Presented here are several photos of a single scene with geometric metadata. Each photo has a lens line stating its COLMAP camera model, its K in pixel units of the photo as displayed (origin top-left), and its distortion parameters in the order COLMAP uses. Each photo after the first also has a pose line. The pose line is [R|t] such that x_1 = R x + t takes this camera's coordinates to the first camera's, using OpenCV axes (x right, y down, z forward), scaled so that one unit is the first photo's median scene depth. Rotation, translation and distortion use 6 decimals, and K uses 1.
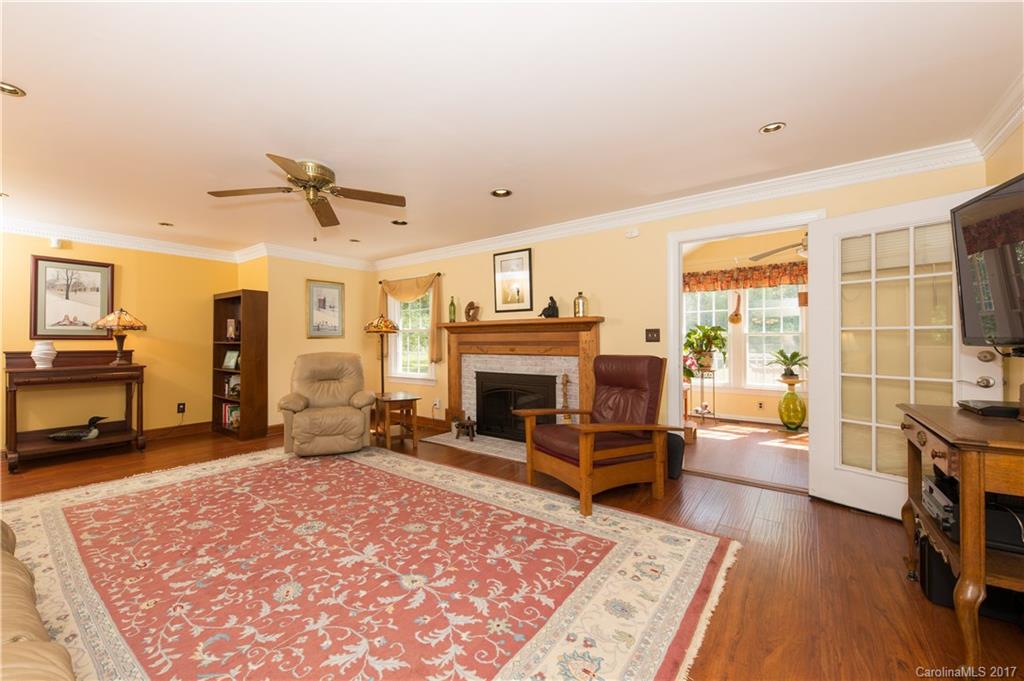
lens RADIAL K [[419.6, 0, 511.8], [0, 419.6, 339.5], [0, 0, 1]] dist [-0.002594, -0.000543]
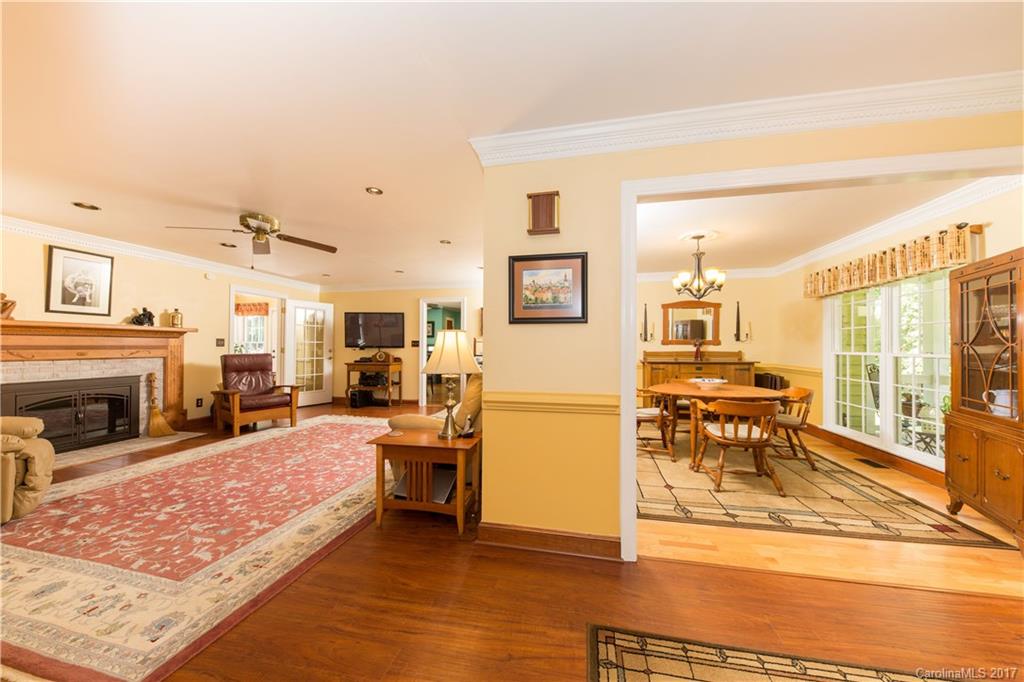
lens RADIAL K [[354.1, 0, 512.7], [0, 354.1, 342.7], [0, 0, 1]] dist [0.000727, 0.000044]
pose [[-0.442574, 0.012648, 0.896643, -1.641988], [-0.005148, 0.999848, -0.016644, 0.009588], [-0.896717, -0.011982, -0.442441, 0.676329]]
